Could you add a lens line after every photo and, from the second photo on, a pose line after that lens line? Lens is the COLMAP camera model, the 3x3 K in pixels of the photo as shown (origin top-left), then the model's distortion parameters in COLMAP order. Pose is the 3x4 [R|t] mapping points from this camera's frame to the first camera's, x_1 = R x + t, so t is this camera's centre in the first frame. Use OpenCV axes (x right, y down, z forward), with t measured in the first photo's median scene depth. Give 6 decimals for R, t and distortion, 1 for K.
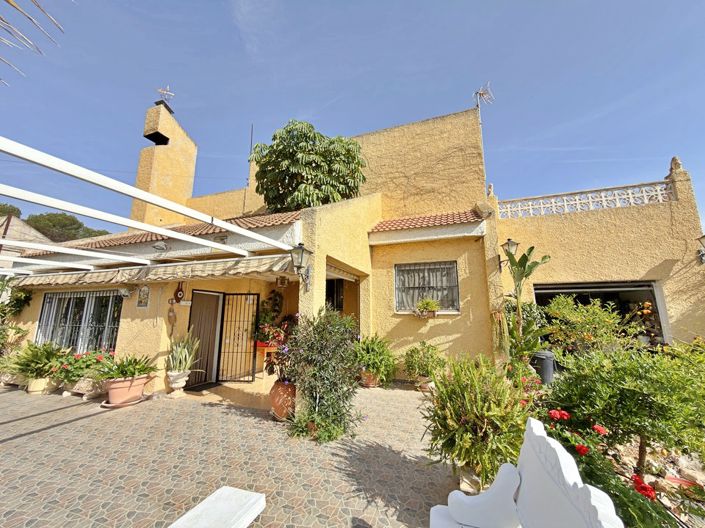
lens RADIAL K [[281.5, 0, 352.9], [0, 281.5, 261.6], [0, 0, 1]] dist [-0.001116, 0.000029]
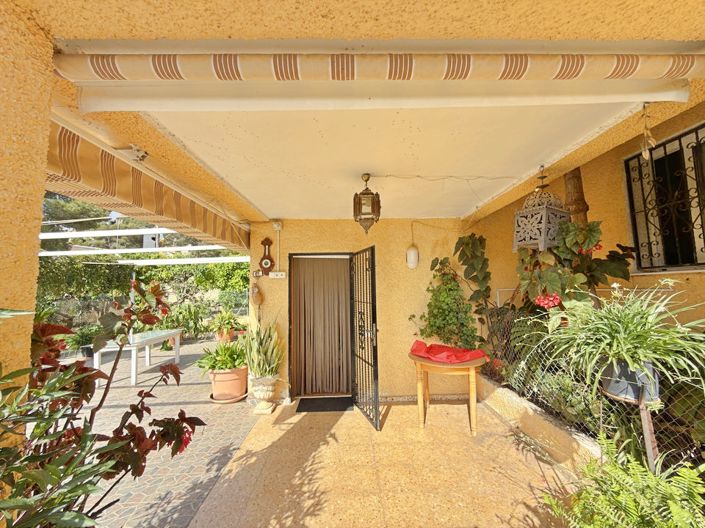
lens RADIAL K [[281.5, 0, 353.1], [0, 281.5, 263.1], [0, 0, 1]] dist [-0.001116, 0.000029]
pose [[0.351539, -0.087808, -0.932046, 0.112742], [0.193692, 0.980871, -0.019354, 0.173998], [0.915917, -0.173726, 0.361823, 0.959692]]
